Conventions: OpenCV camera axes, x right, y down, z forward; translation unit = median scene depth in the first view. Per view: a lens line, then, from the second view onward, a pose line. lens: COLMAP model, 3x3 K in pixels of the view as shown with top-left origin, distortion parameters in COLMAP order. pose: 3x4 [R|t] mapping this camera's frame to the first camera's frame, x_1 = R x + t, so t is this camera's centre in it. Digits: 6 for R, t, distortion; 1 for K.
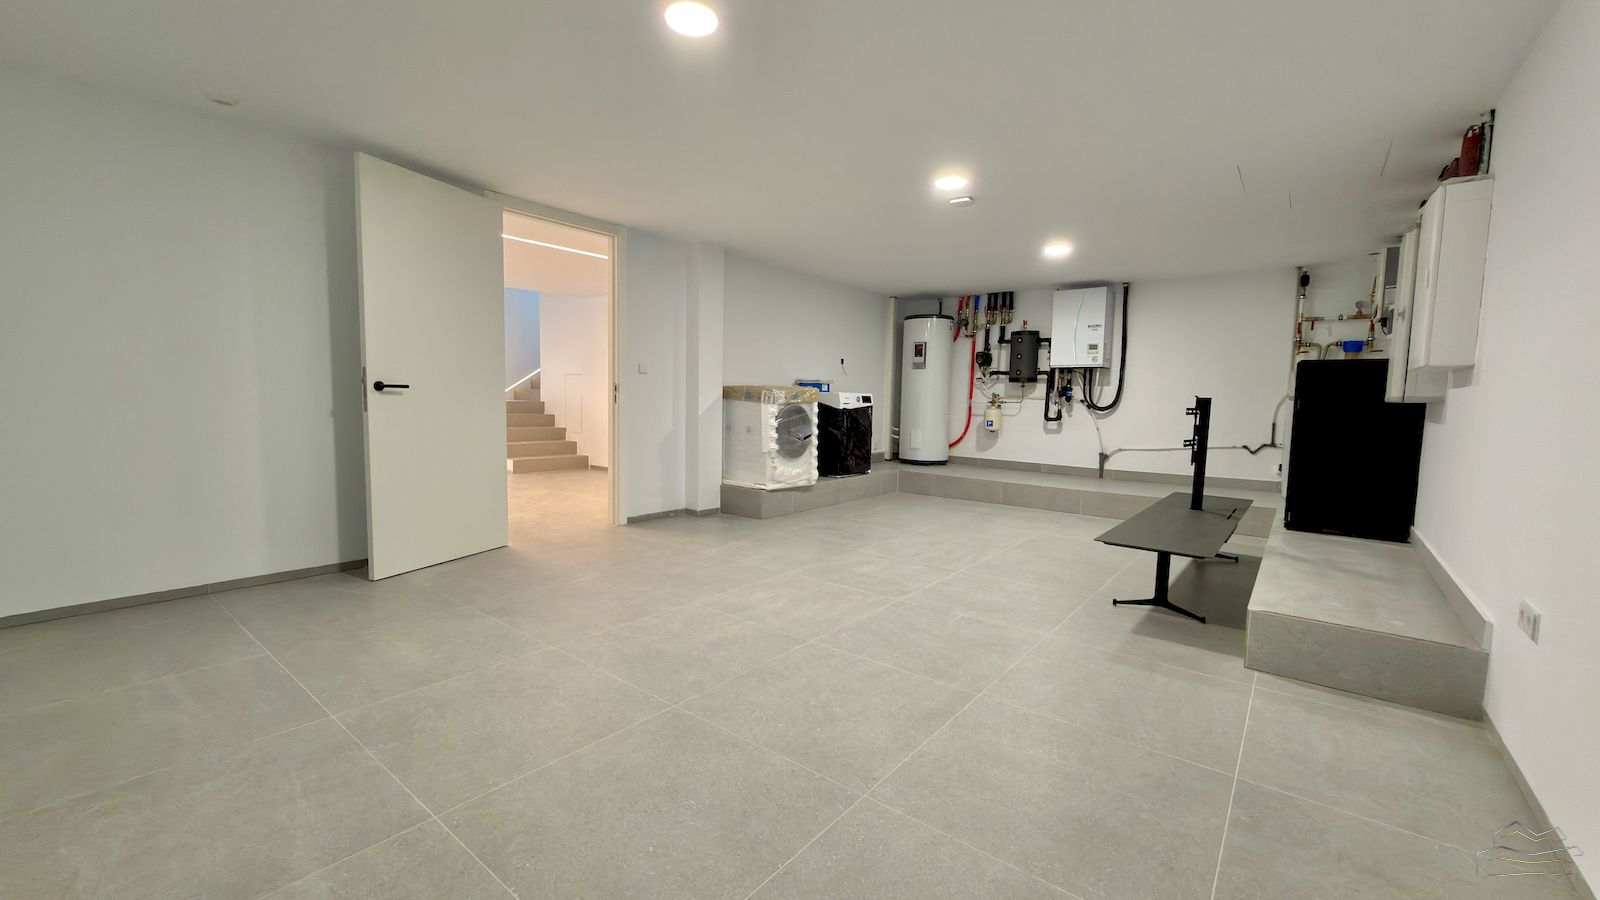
lens RADIAL K [[642.1, 0, 795.8], [0, 642.1, 450.0], [0, 0, 1]] dist [0.003256, 0.000580]
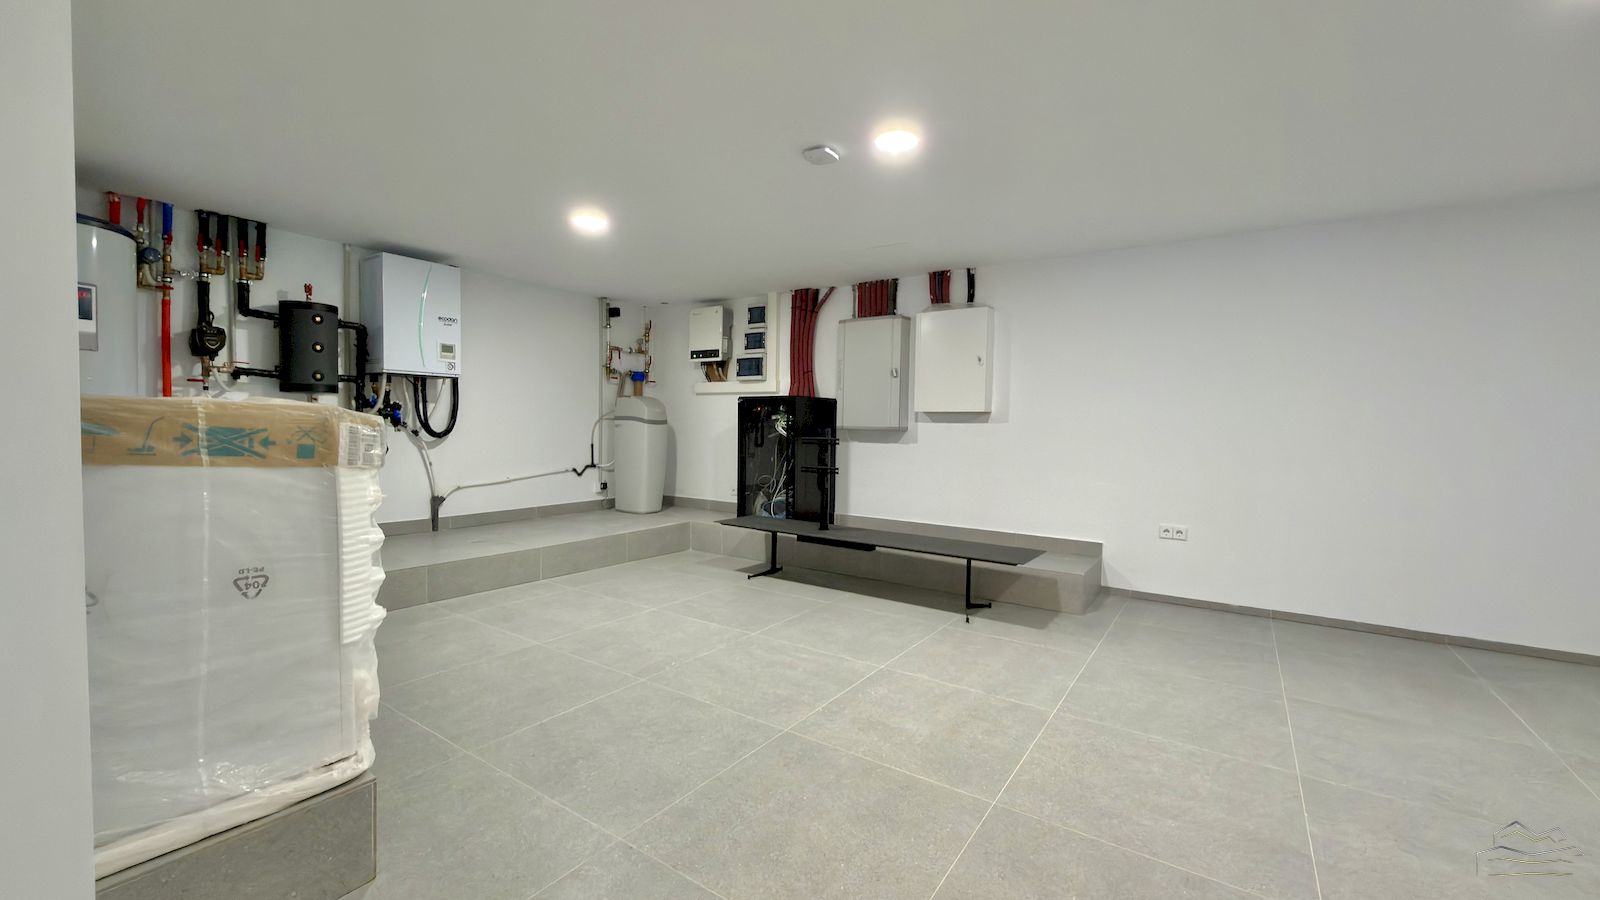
lens RADIAL K [[642.1, 0, 796.2], [0, 642.1, 449.4], [0, 0, 1]] dist [0.003256, 0.000580]
pose [[-0.073654, -0.058558, 0.995563, -0.278628], [0.062077, 0.996070, 0.063180, -0.070567], [-0.995350, 0.066455, -0.069730, 0.674585]]
